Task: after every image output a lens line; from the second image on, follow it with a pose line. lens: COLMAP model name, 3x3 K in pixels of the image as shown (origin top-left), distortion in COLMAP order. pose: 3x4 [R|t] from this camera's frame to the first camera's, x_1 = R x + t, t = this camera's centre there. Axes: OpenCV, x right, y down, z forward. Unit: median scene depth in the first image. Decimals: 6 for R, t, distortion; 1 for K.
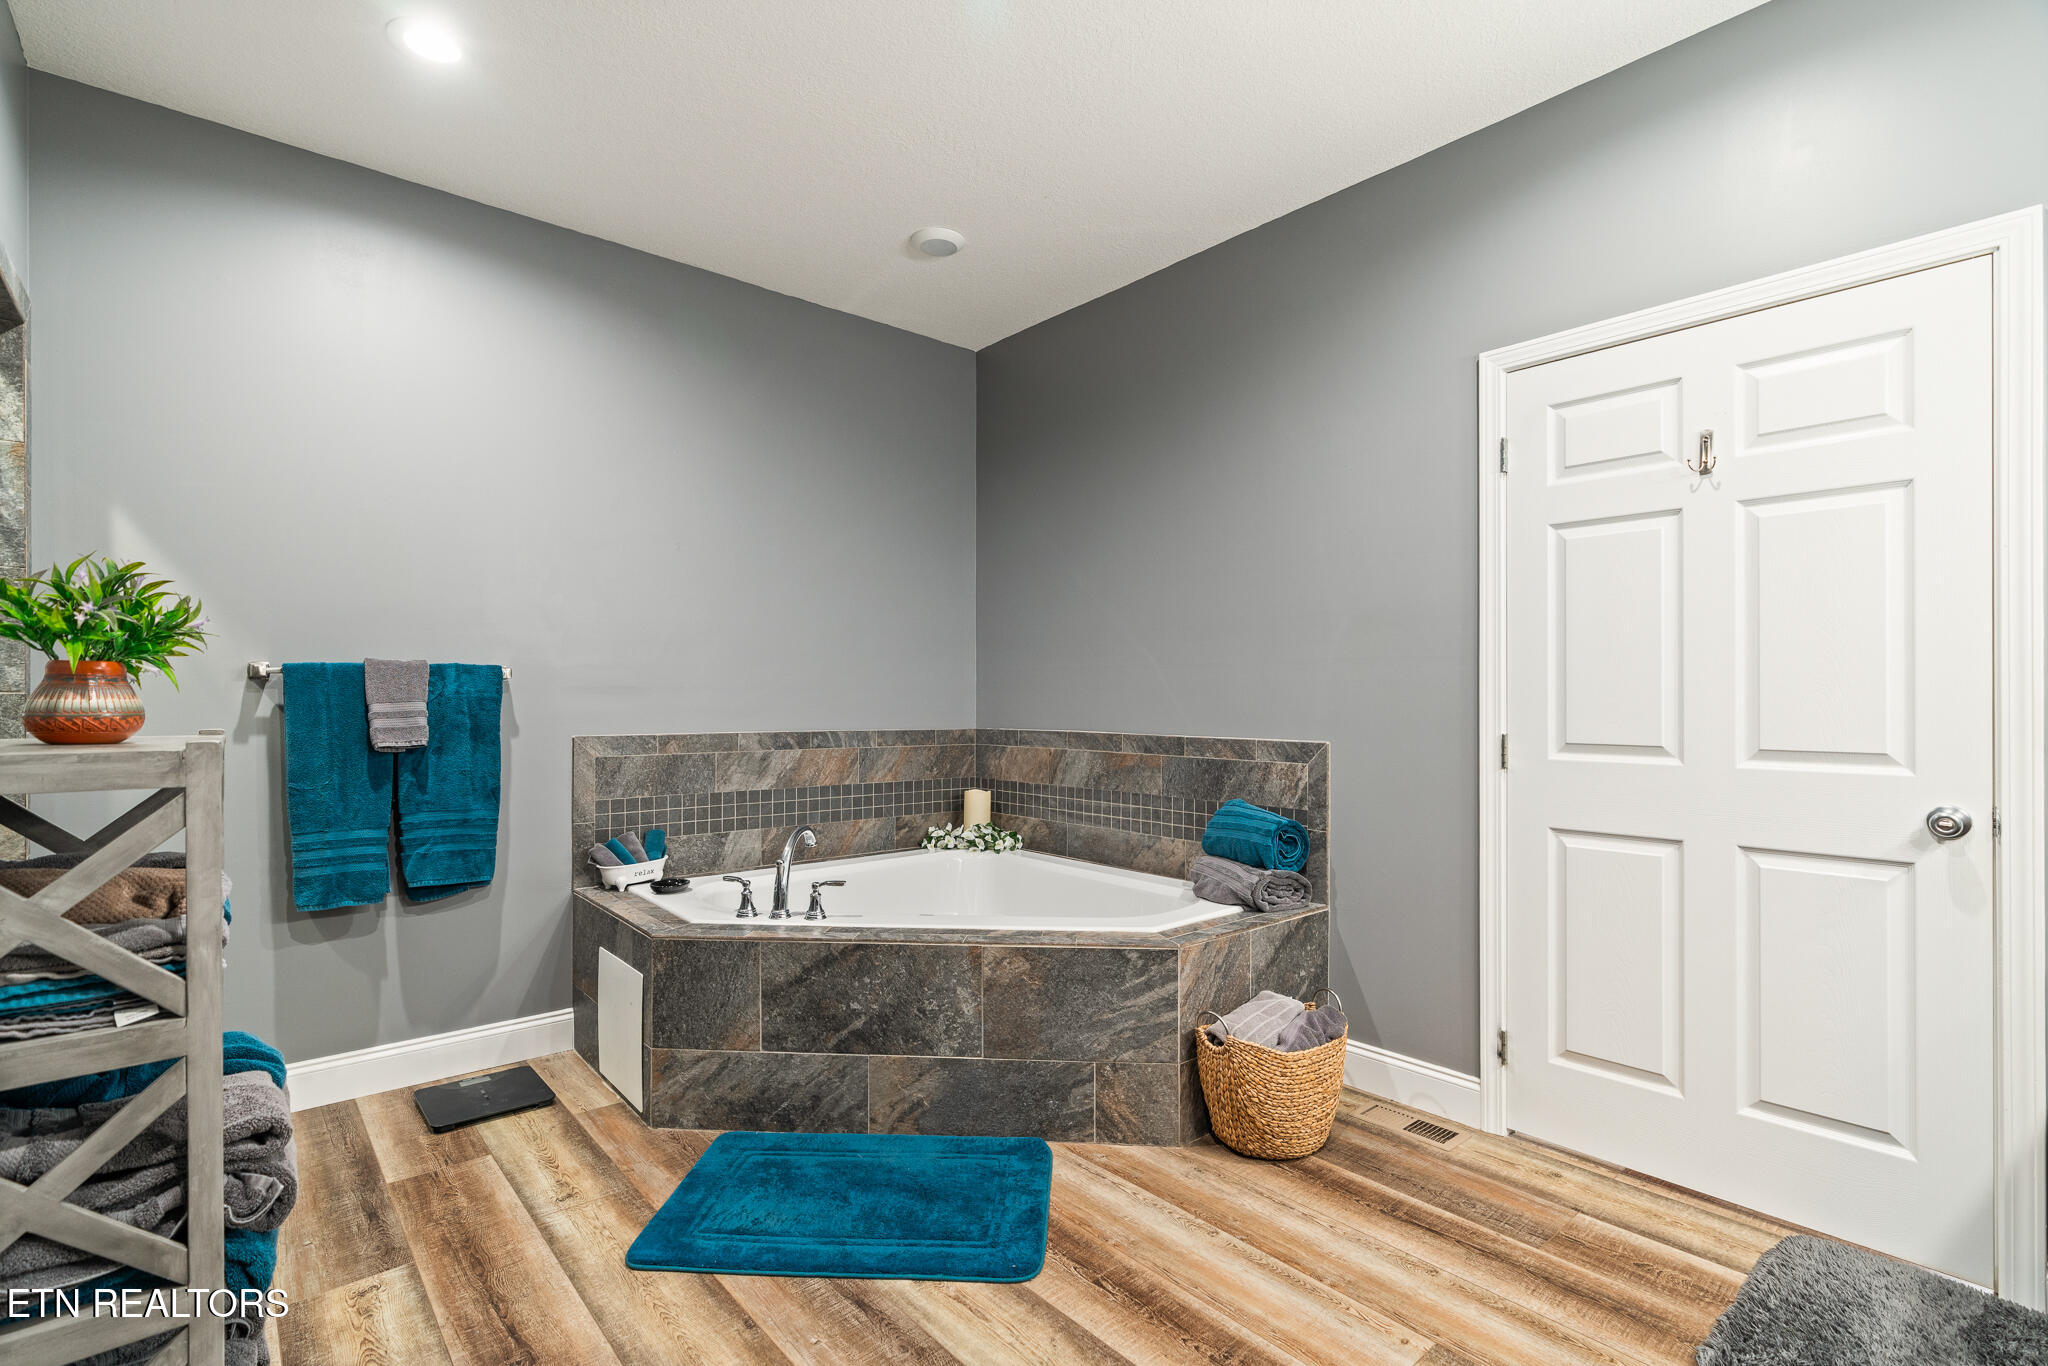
lens RADIAL K [[933.4, 0, 1023.6], [0, 933.4, 677.1], [0, 0, 1]] dist [-0.009252, 0.001693]
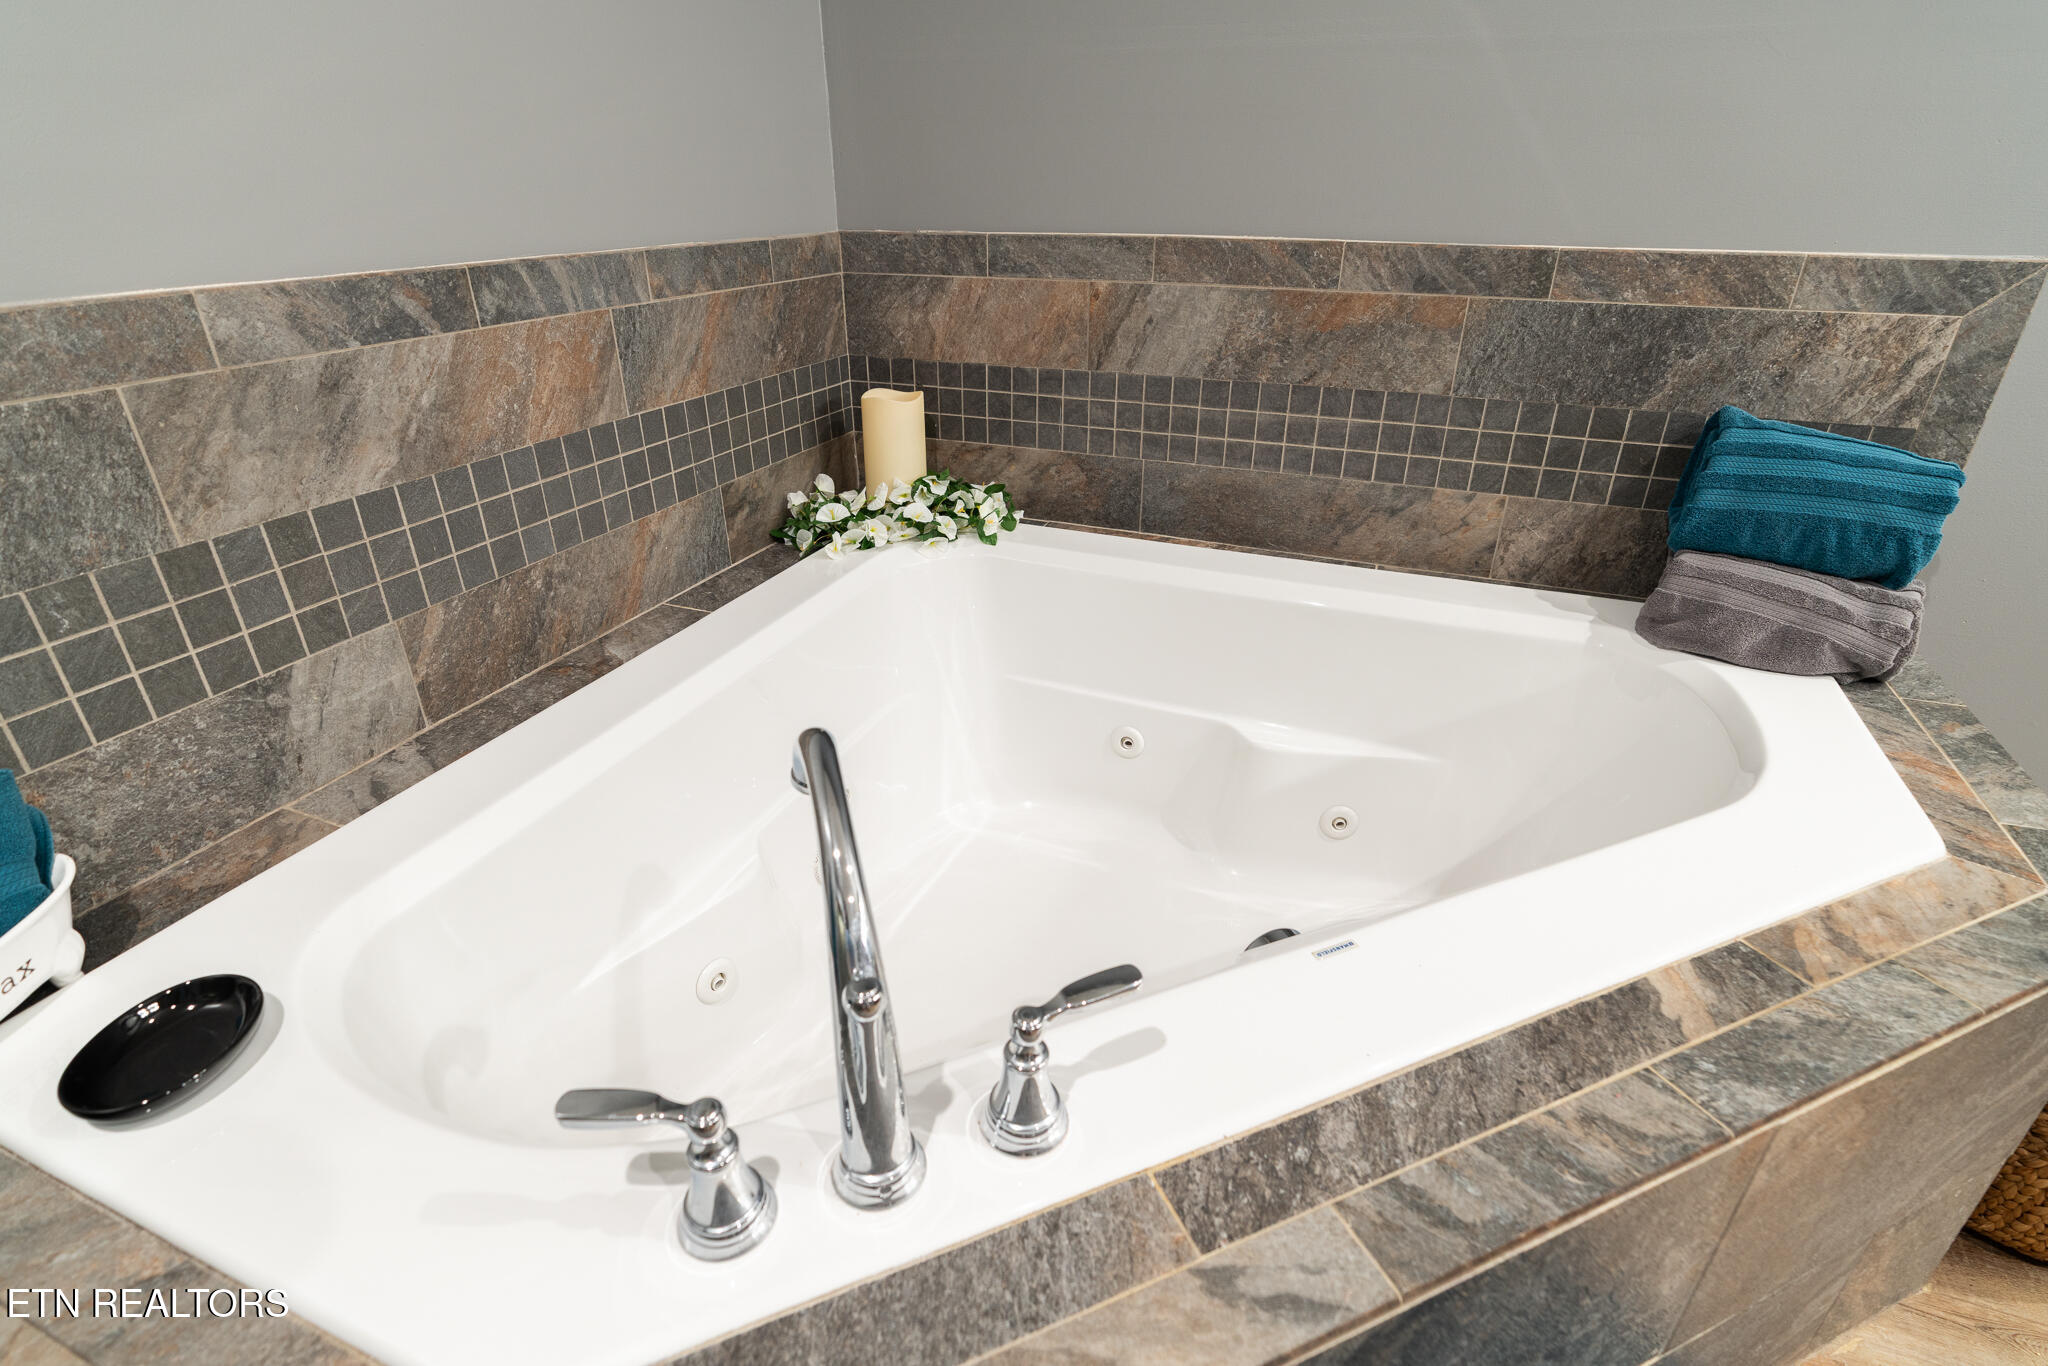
lens RADIAL K [[1013.7, 0, 1026.9], [0, 1013.7, 676.0], [0, 0, 1]] dist [-0.001424, 0.000717]
pose [[0.890157, -0.206173, 0.406341, -0.231779], [-0.009549, 0.883139, 0.469015, 0.021799], [-0.455554, -0.421377, 0.784163, 0.629393]]
